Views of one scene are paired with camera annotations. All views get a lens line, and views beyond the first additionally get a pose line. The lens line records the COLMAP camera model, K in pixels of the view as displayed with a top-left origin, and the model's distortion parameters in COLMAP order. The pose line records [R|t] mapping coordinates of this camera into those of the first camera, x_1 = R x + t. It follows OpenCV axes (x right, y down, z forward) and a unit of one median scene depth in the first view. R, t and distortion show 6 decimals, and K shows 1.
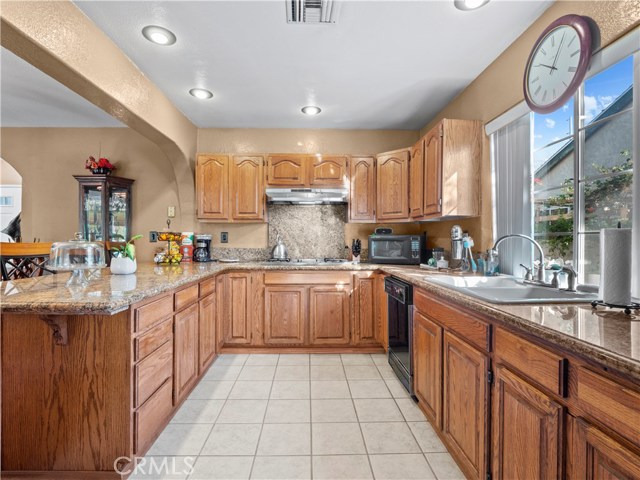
lens RADIAL K [[323.6, 0, 312.5], [0, 323.6, 237.5], [0, 0, 1]] dist [-0.002011, -0.000631]
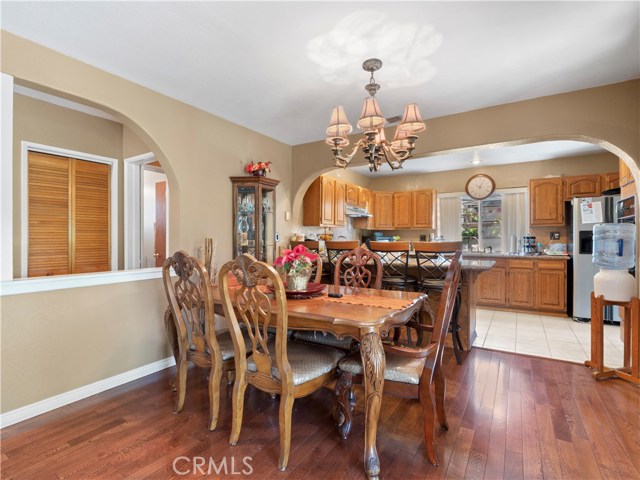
lens RADIAL K [[317.6, 0, 320.0], [0, 317.6, 240.0], [0, 0, 1]] dist [-0.003471, -0.001265]
pose [[0.545736, -0.007277, 0.837926, -1.569291], [0.001001, 0.999967, 0.008032, -0.003580], [-0.837957, -0.003544, 0.545725, 0.317717]]
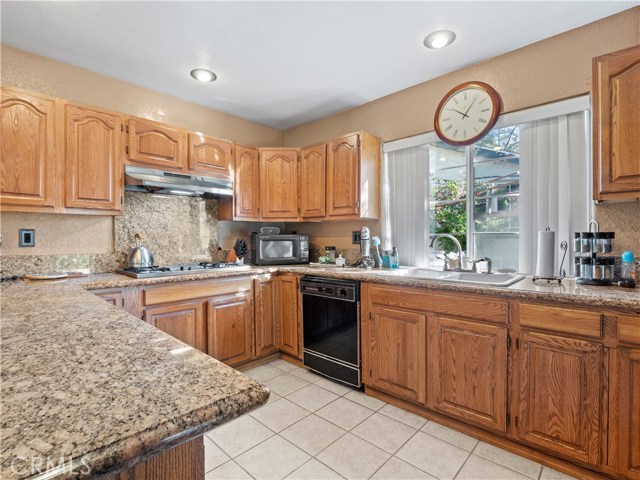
lens RADIAL K [[317.6, 0, 320.0], [0, 317.6, 240.0], [0, 0, 1]] dist [-0.003471, -0.001265]
pose [[0.698981, -0.007059, 0.715105, -0.363923], [0.003106, 0.999972, 0.006834, 0.002000], [-0.715133, -0.002556, 0.698984, 0.261630]]
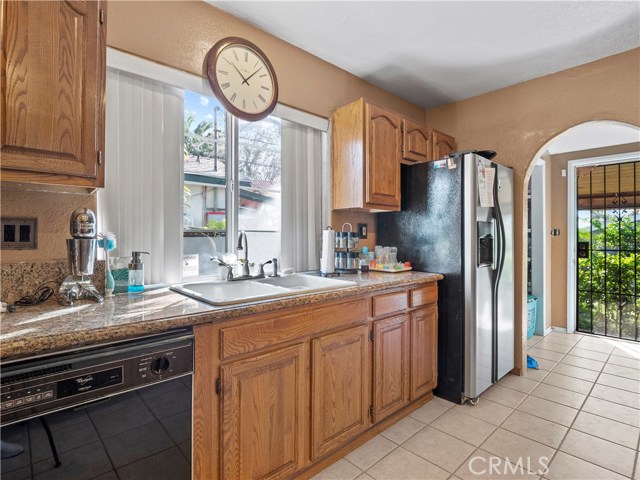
lens RADIAL K [[323.6, 0, 312.5], [0, 323.6, 237.5], [0, 0, 1]] dist [-0.002011, -0.000631]
pose [[-0.647594, -0.004985, 0.761970, -0.133650], [-0.006938, 0.999976, 0.000646, 0.005013], [-0.761954, -0.004868, -0.647612, 0.824741]]
